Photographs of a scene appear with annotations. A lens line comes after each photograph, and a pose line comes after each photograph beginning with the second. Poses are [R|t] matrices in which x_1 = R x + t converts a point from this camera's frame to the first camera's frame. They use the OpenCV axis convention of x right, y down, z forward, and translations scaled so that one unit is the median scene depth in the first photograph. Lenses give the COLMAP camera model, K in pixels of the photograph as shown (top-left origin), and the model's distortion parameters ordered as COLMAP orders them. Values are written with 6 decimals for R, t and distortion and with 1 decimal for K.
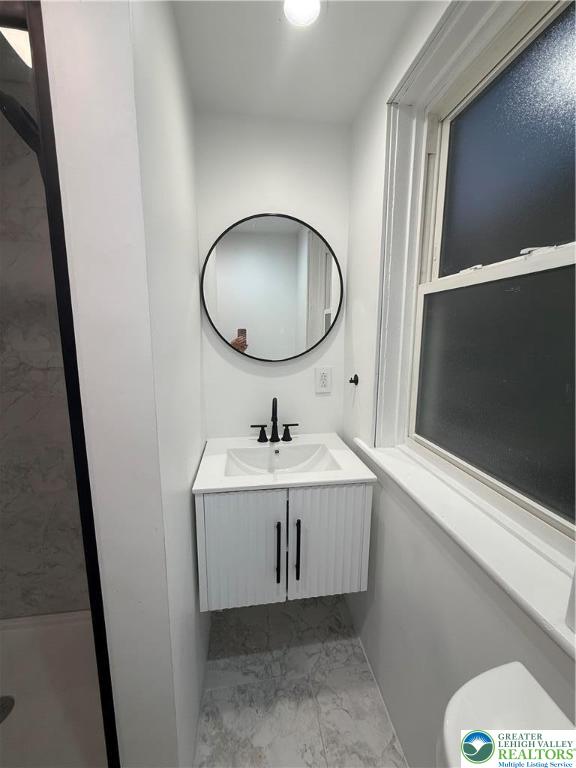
lens RADIAL K [[308.2, 0, 288.0], [0, 308.2, 384.0], [0, 0, 1]] dist [-0.000170, -0.000002]
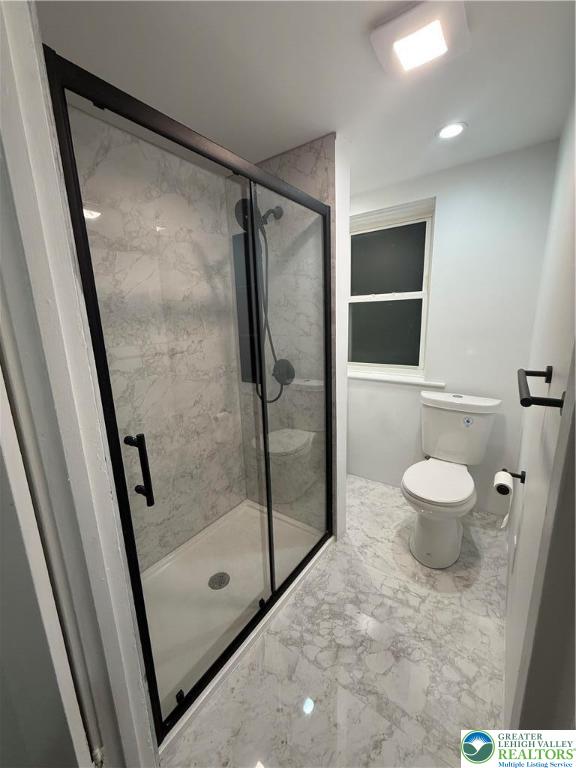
lens RADIAL K [[308.2, 0, 288.0], [0, 308.2, 384.0], [0, 0, 1]] dist [-0.000170, -0.000002]
pose [[0.694683, -0.179626, 0.696527, -1.417264], [0.153730, 0.983021, 0.100187, 0.017478], [-0.702697, 0.037479, 0.710502, -0.309629]]
